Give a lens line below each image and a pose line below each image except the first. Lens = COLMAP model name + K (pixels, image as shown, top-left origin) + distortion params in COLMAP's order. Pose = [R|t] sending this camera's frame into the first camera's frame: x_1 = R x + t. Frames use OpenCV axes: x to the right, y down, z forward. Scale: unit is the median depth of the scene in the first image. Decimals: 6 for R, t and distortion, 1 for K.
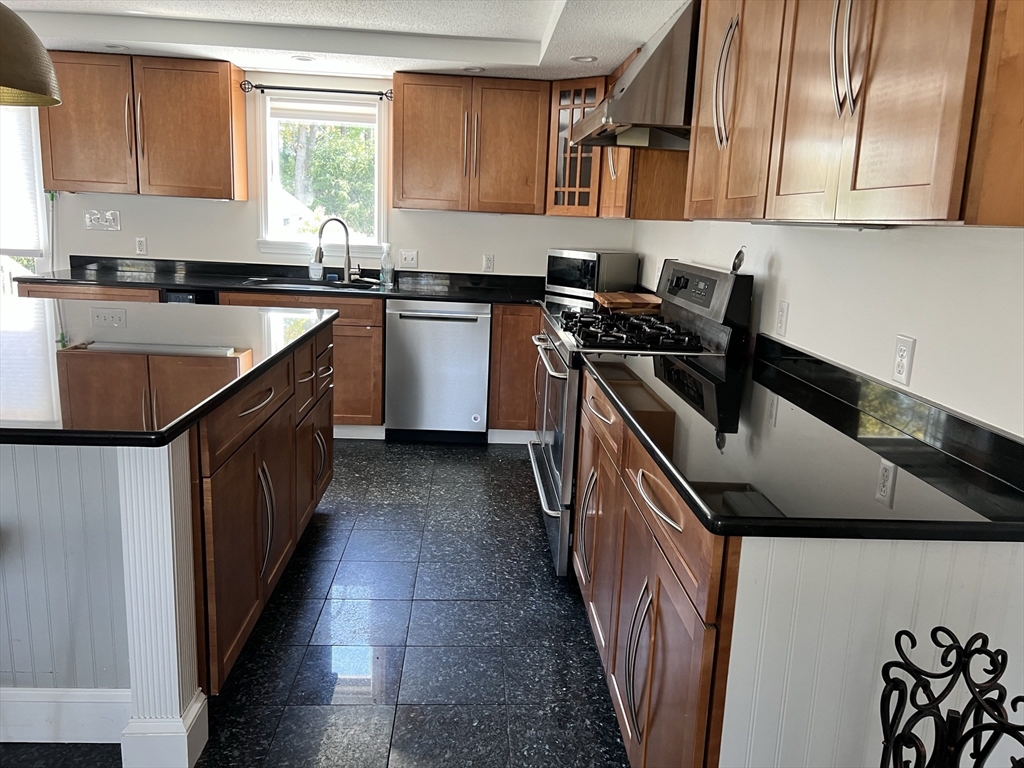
lens RADIAL K [[772.9, 0, 519.0], [0, 772.9, 385.8], [0, 0, 1]] dist [0.053276, -0.068299]
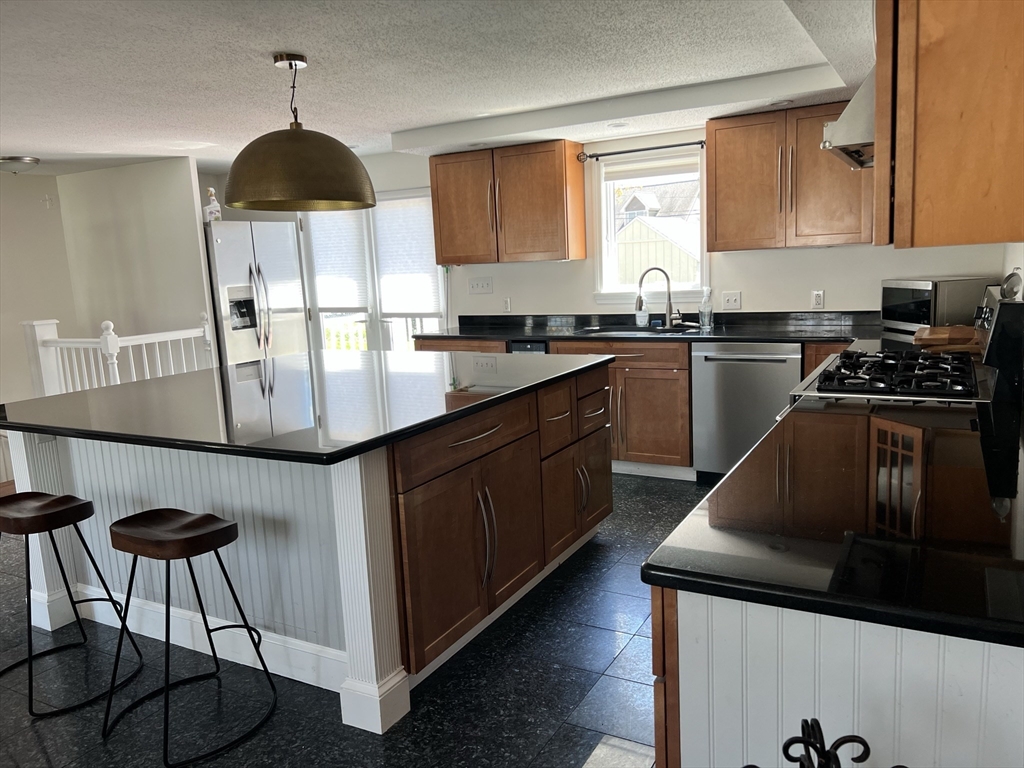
lens RADIAL K [[772.9, 0, 508.8], [0, 772.9, 398.9], [0, 0, 1]] dist [0.053276, -0.068299]
pose [[0.836898, 0.010293, -0.547262, 0.185336], [-0.030612, 0.999139, -0.028020, -0.002351], [0.546502, 0.040203, 0.836492, 0.021491]]
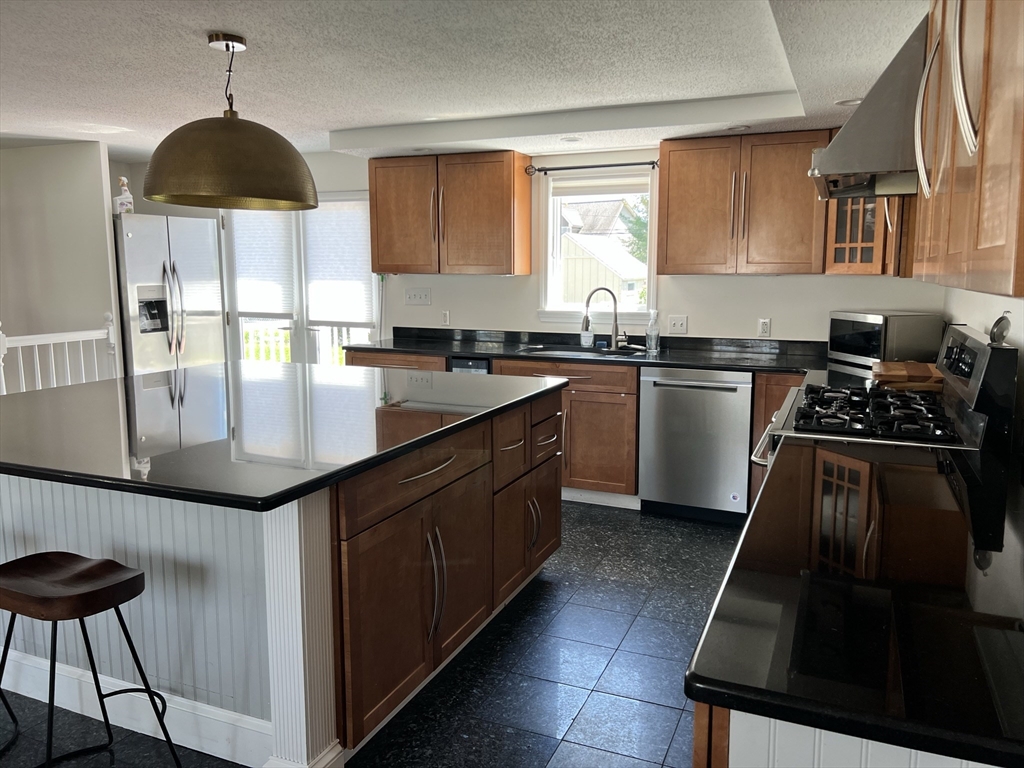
lens RADIAL K [[772.9, 0, 515.7], [0, 772.9, 382.3], [0, 0, 1]] dist [0.053276, -0.068299]
pose [[0.893713, 0.020048, -0.448191, 0.126924], [-0.055517, 0.996265, -0.066139, -0.018762], [0.445191, 0.083992, 0.891488, 0.056089]]
